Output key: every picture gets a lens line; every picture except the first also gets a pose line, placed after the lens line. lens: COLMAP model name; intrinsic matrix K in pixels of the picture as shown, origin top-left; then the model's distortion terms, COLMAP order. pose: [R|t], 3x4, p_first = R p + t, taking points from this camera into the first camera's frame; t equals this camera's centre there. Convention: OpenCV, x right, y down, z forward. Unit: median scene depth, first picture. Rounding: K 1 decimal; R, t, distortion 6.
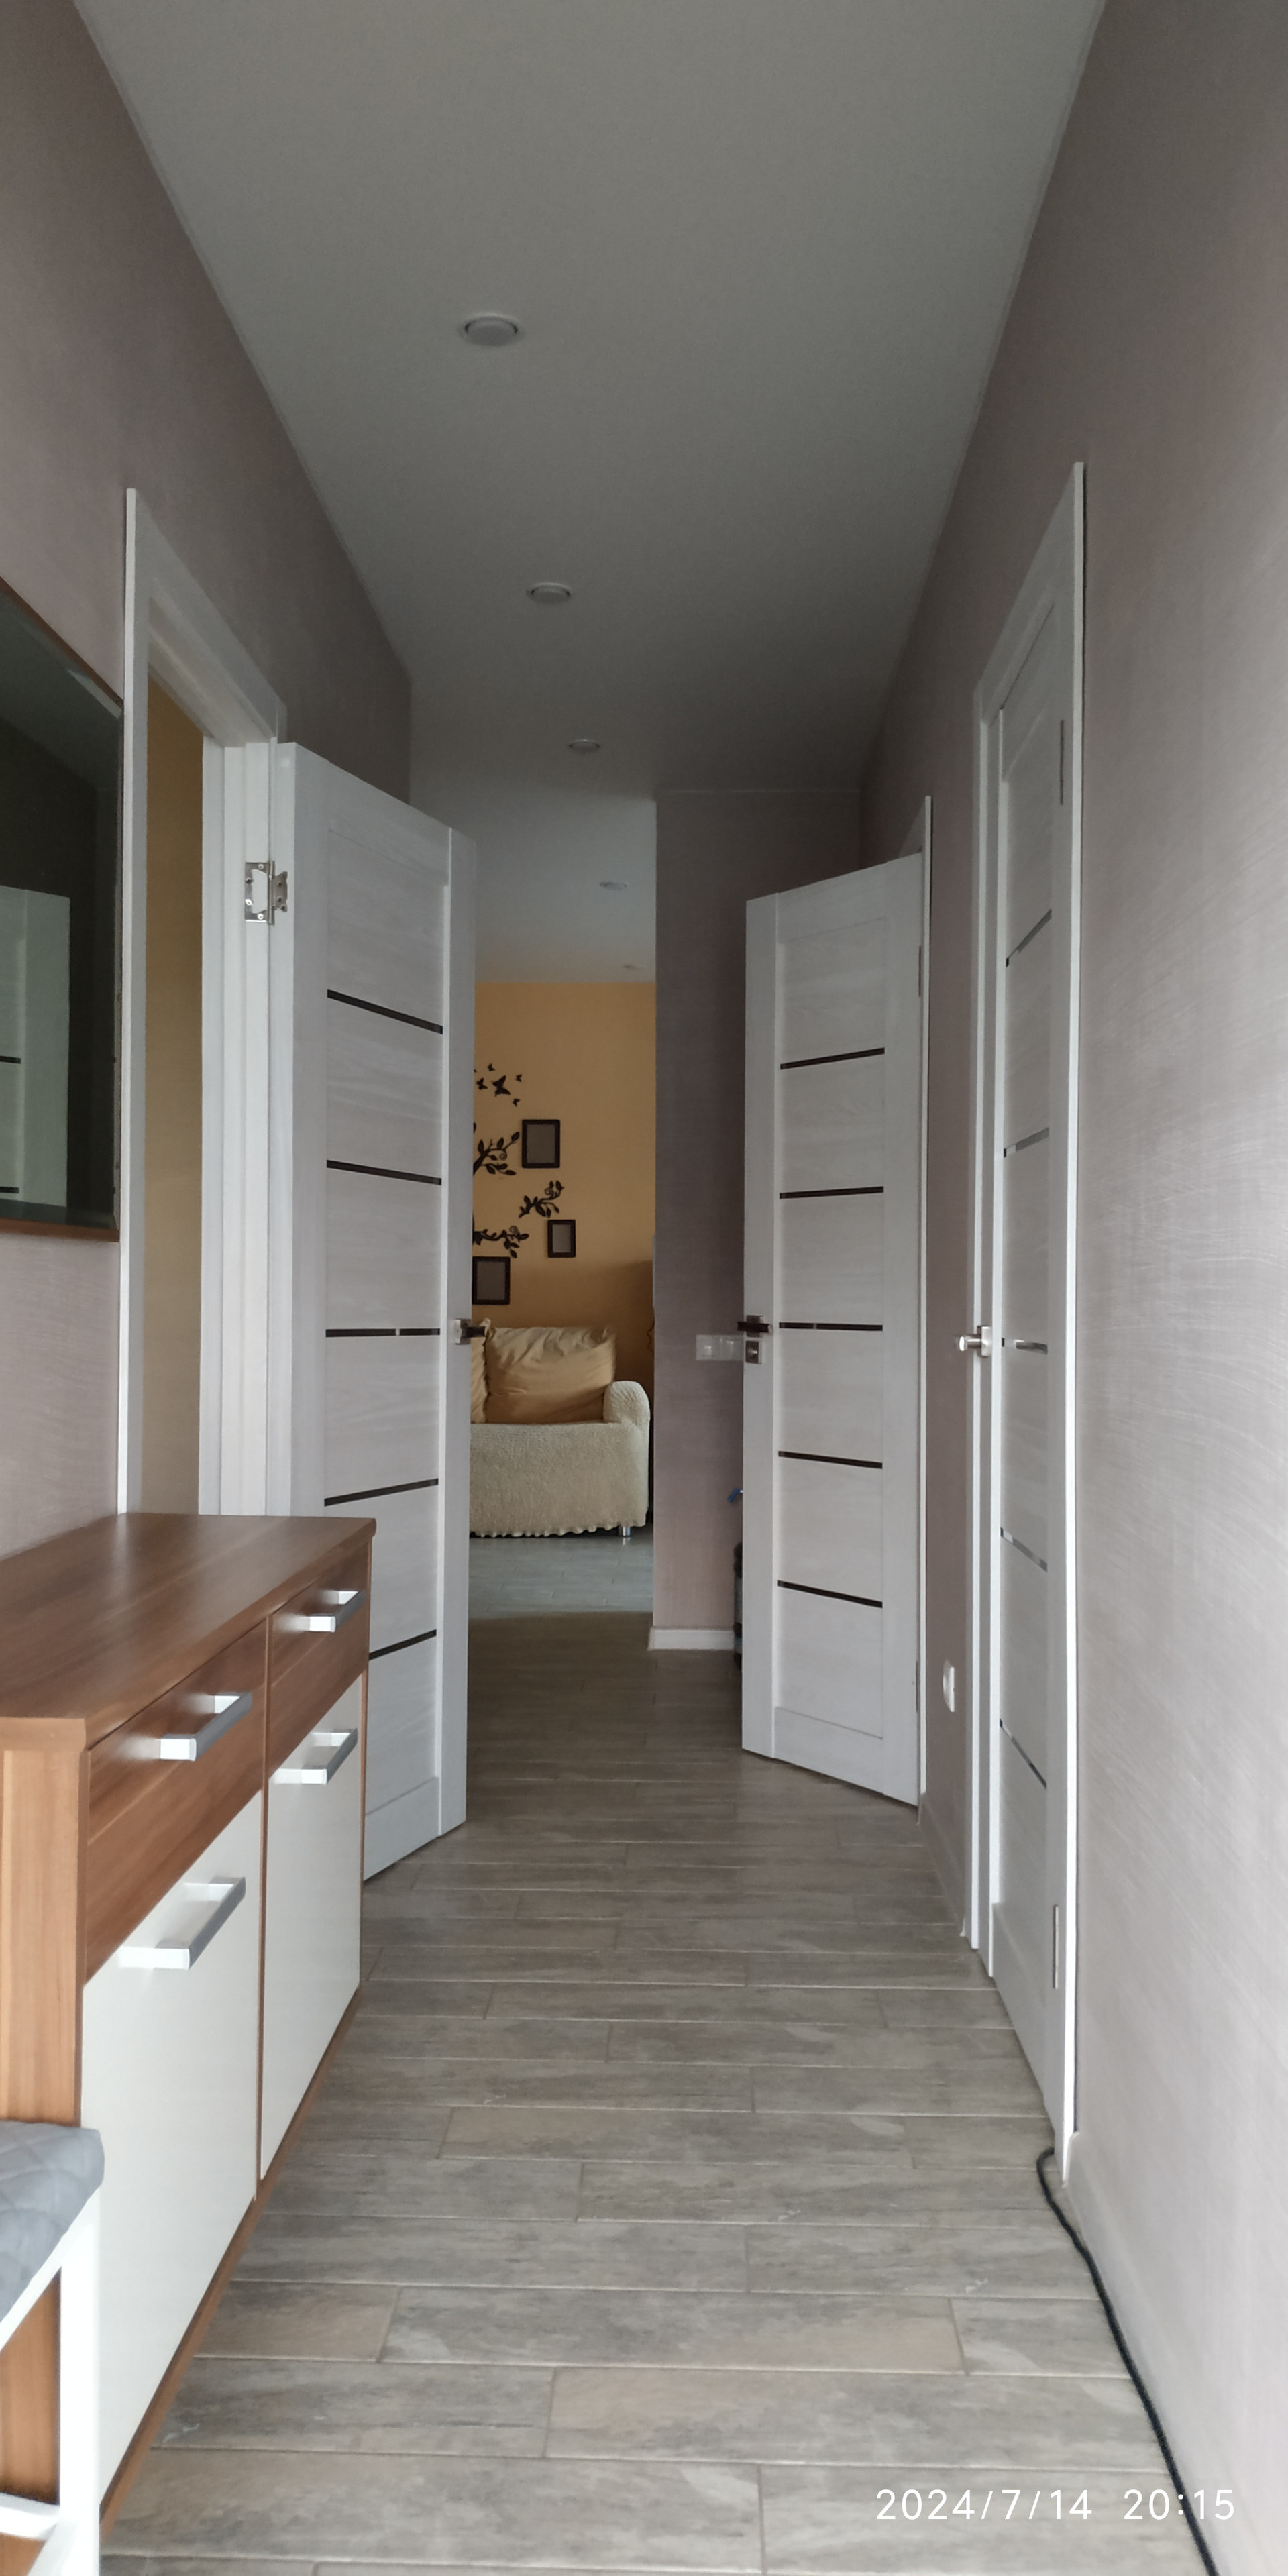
lens RADIAL K [[1860.7, 0, 646.1], [0, 1860.7, 1270.7], [0, 0, 1]] dist [0.048204, -0.086414]
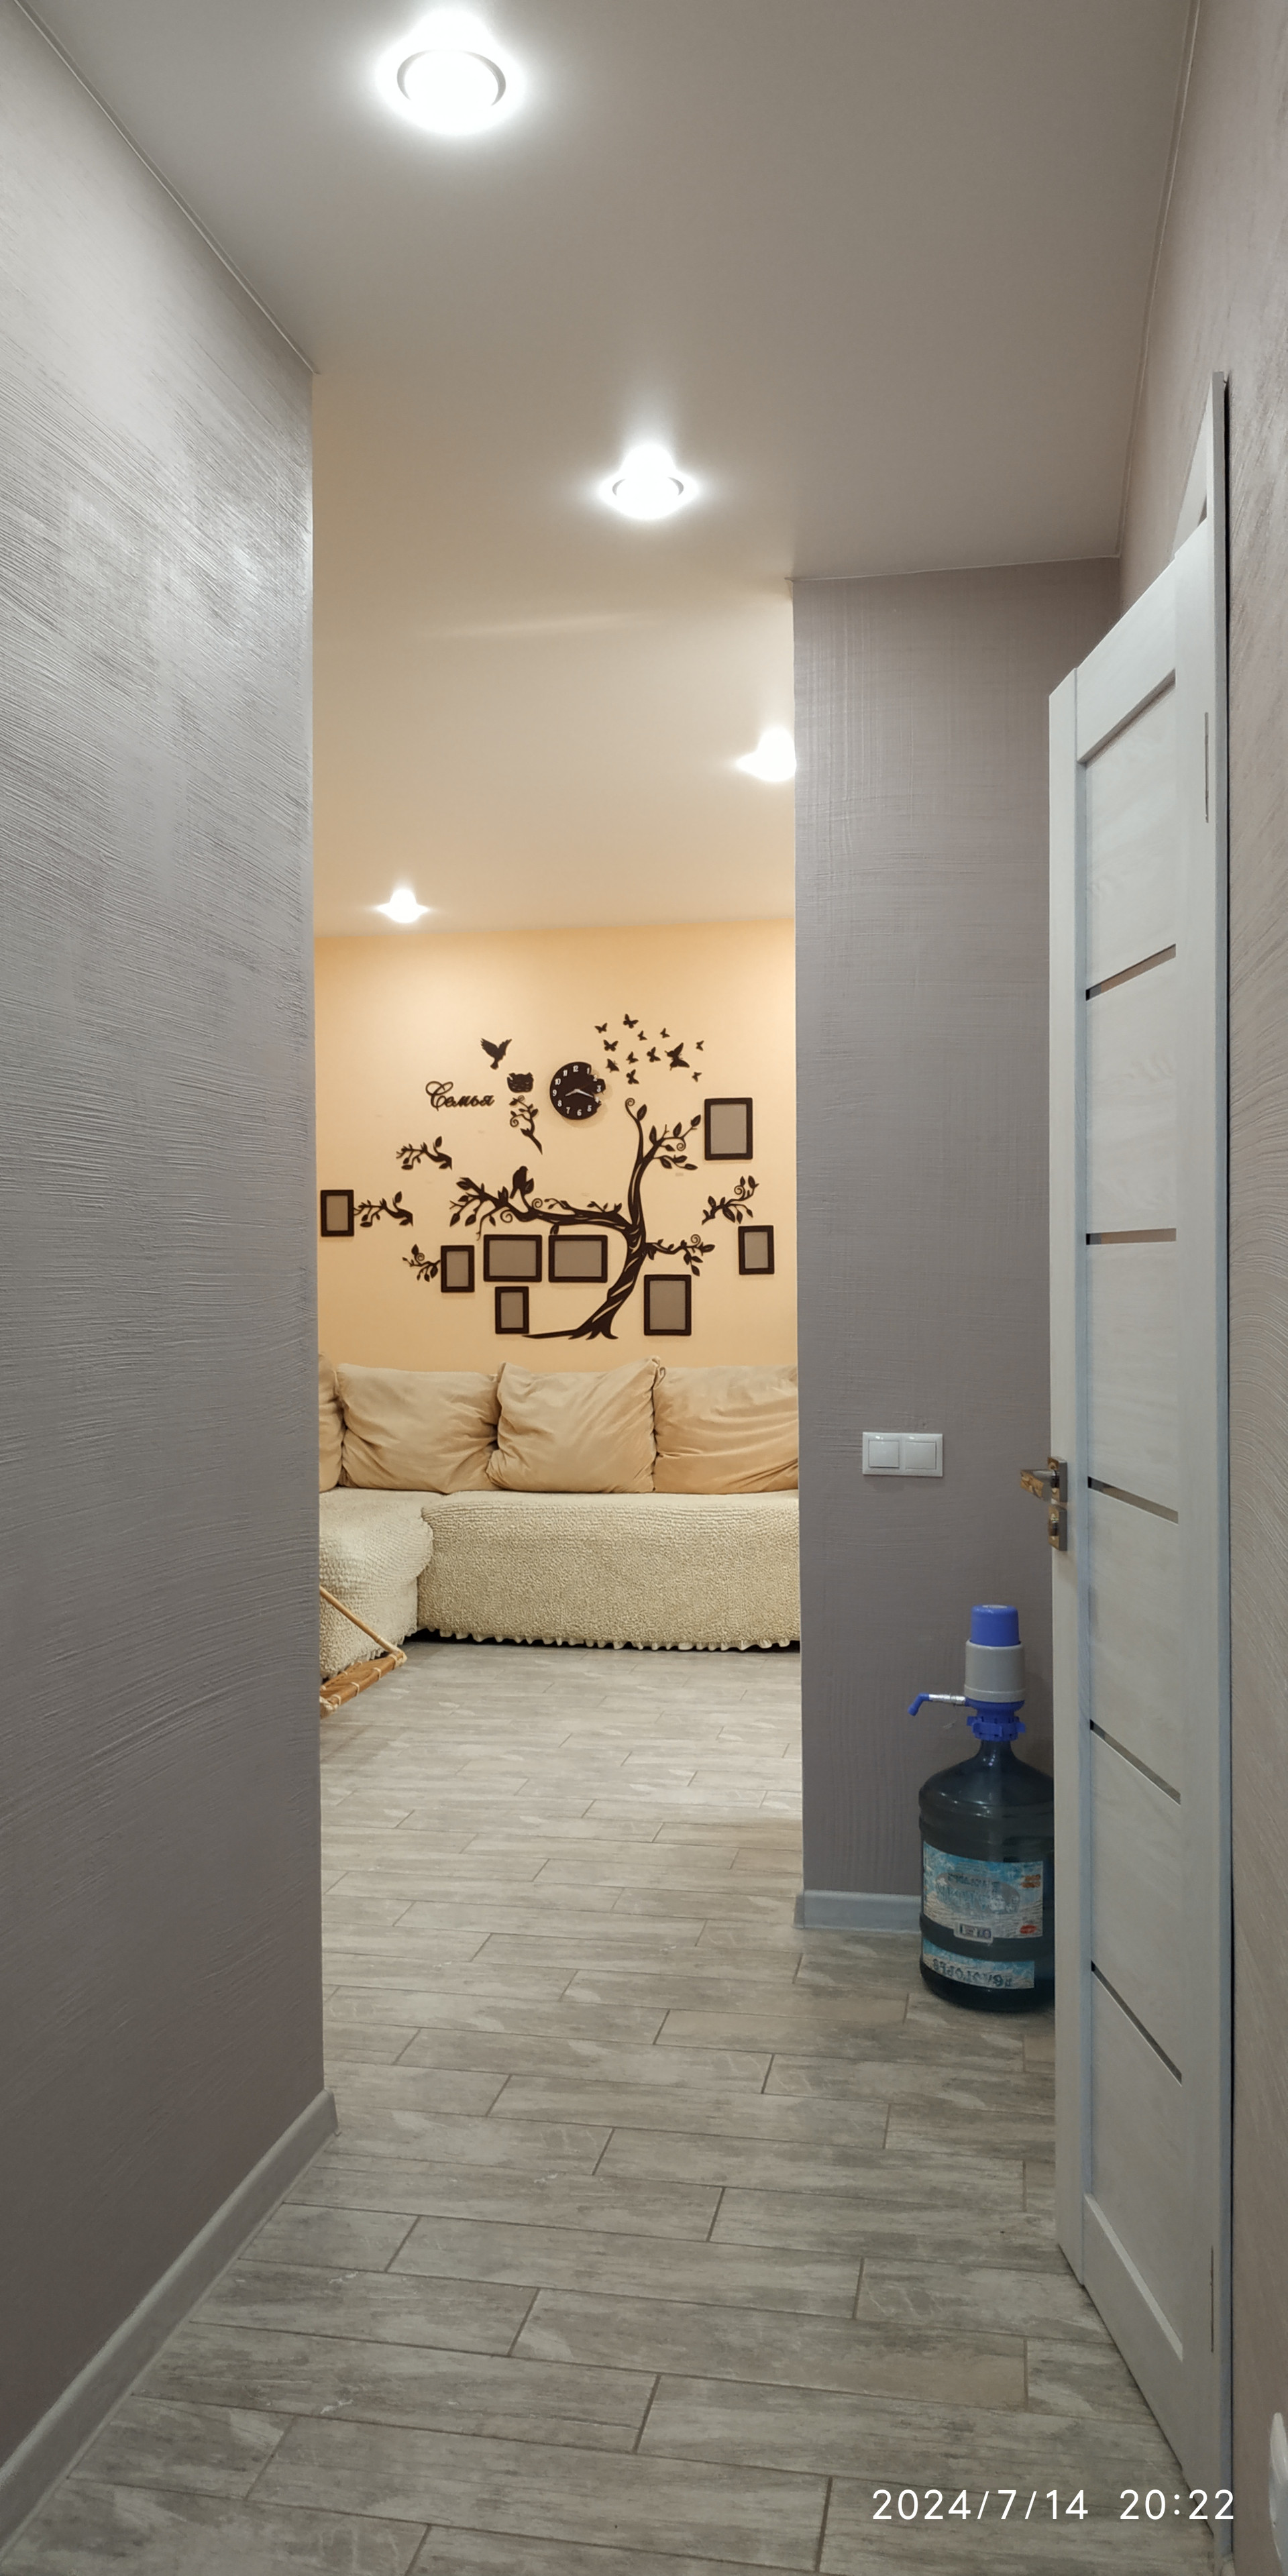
lens RADIAL K [[1860.7, 0, 652.7], [0, 1860.7, 1286.3], [0, 0, 1]] dist [0.048204, -0.086414]
pose [[0.986970, -0.013546, -0.160335, 0.036485], [0.016539, 0.999713, 0.017347, -0.016314], [0.160054, -0.019773, 0.986910, 0.222401]]
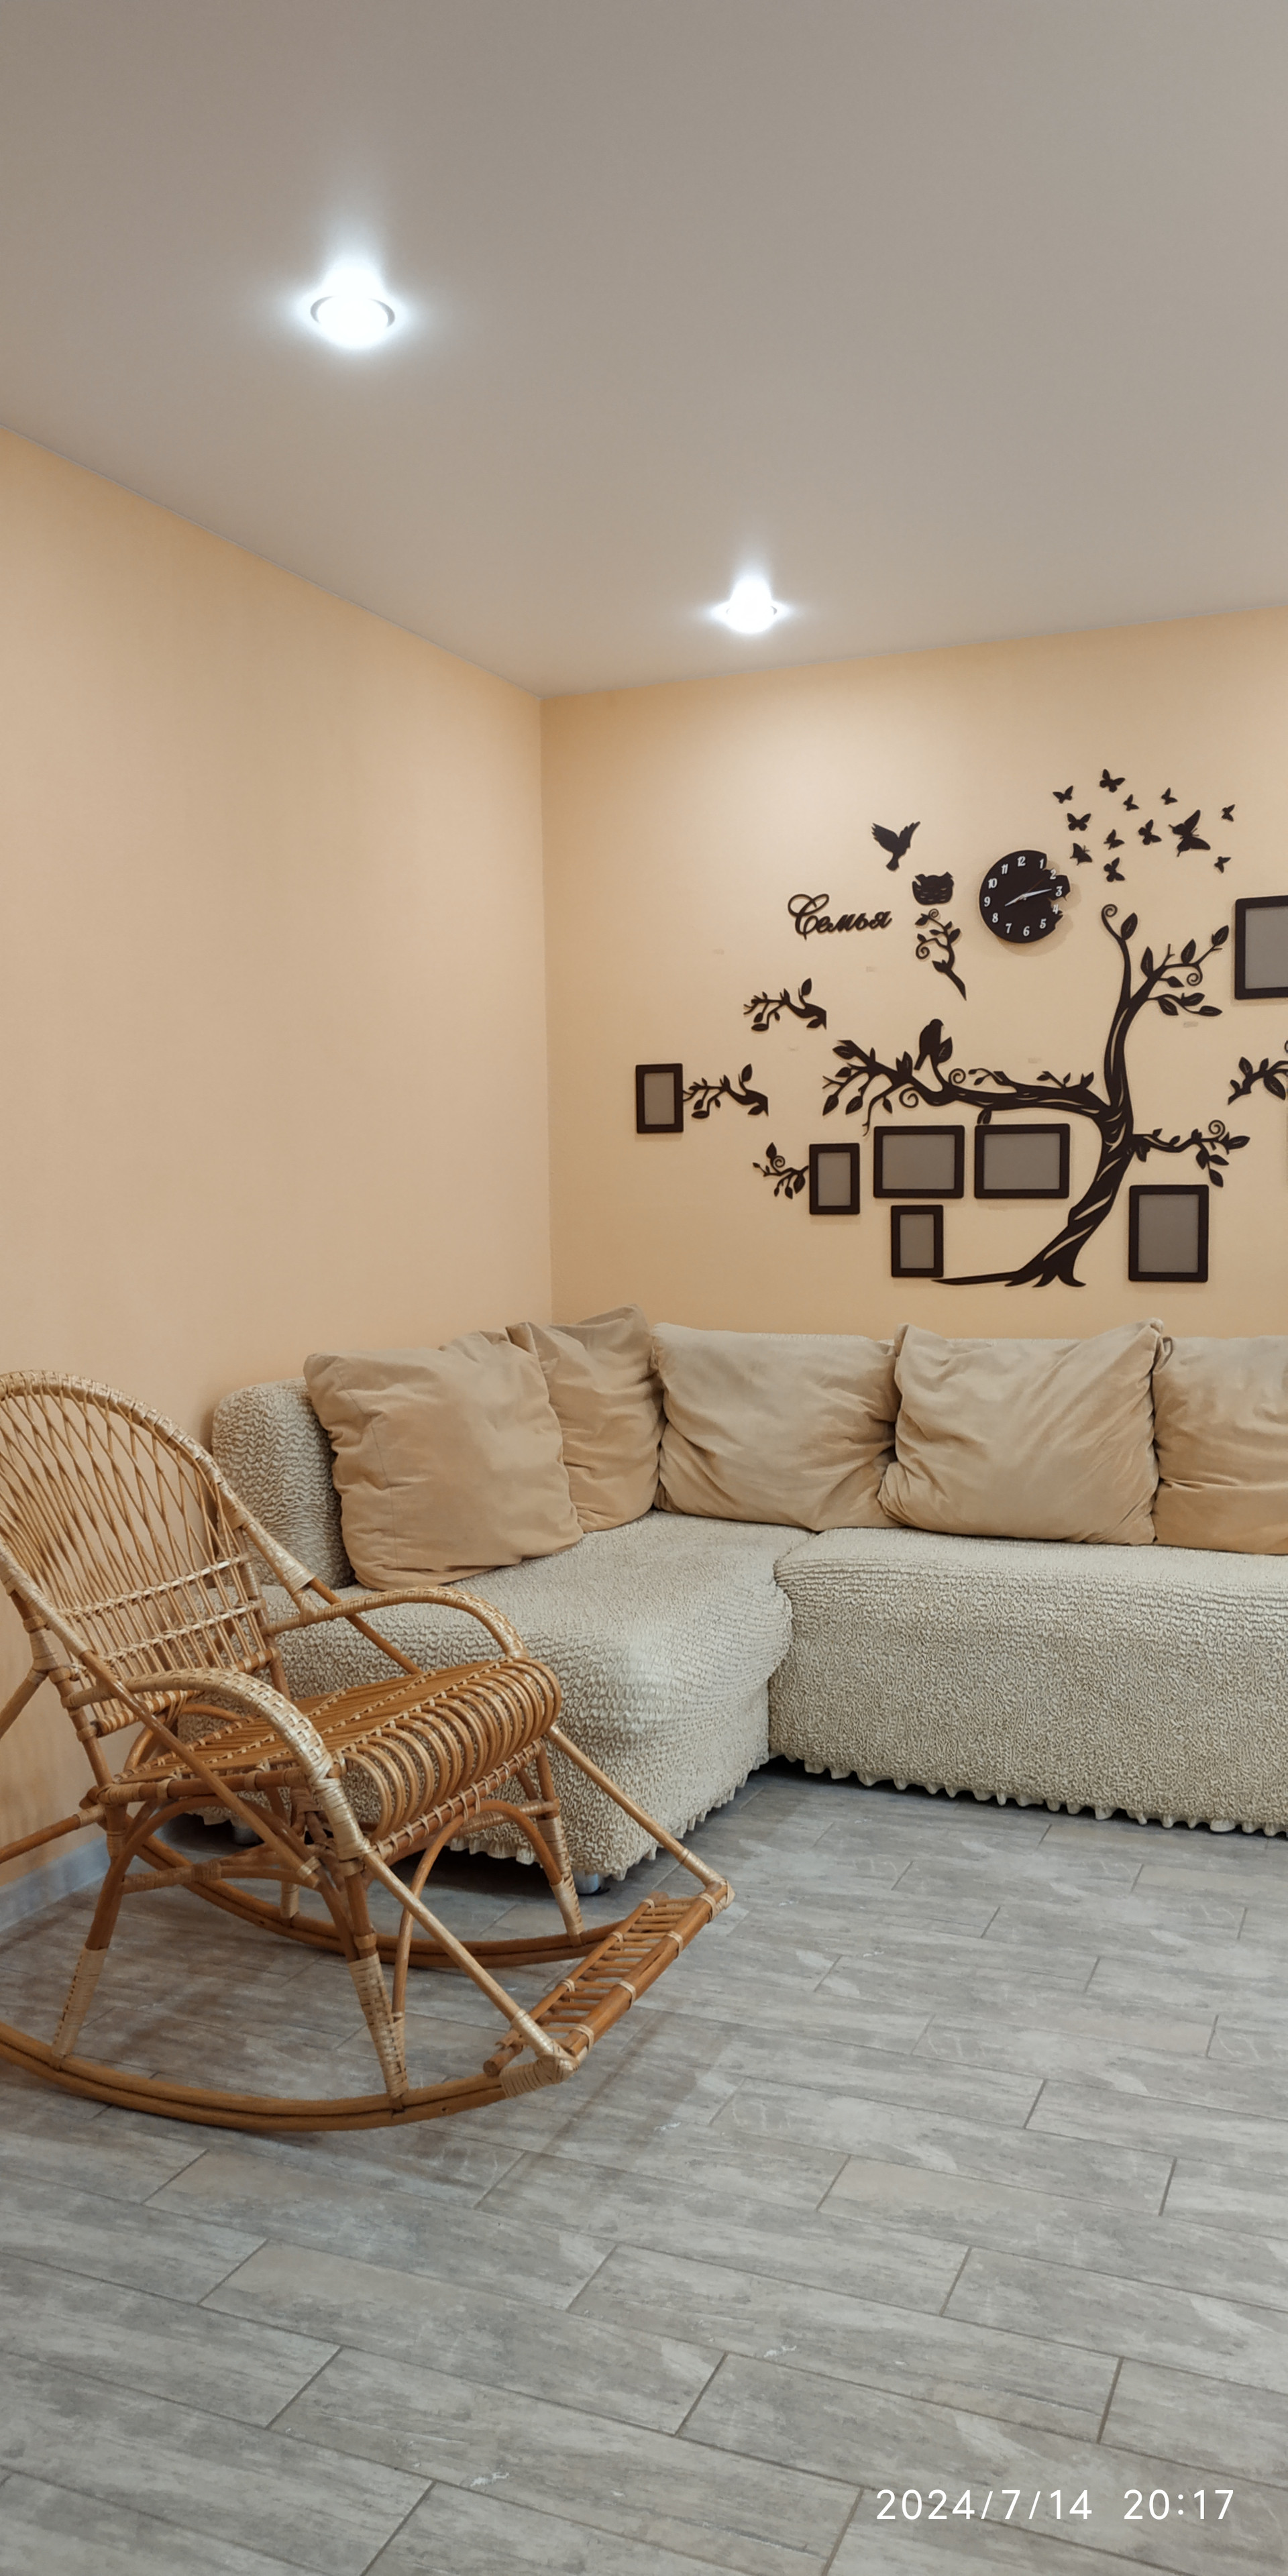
lens RADIAL K [[1860.7, 0, 610.1], [0, 1860.7, 1319.1], [0, 0, 1]] dist [0.048204, -0.086414]
pose [[0.924052, 0.005480, -0.382227, -0.030363], [0.027827, 0.996280, 0.081555, -0.016698], [0.381252, -0.085997, 0.920462, 0.481701]]
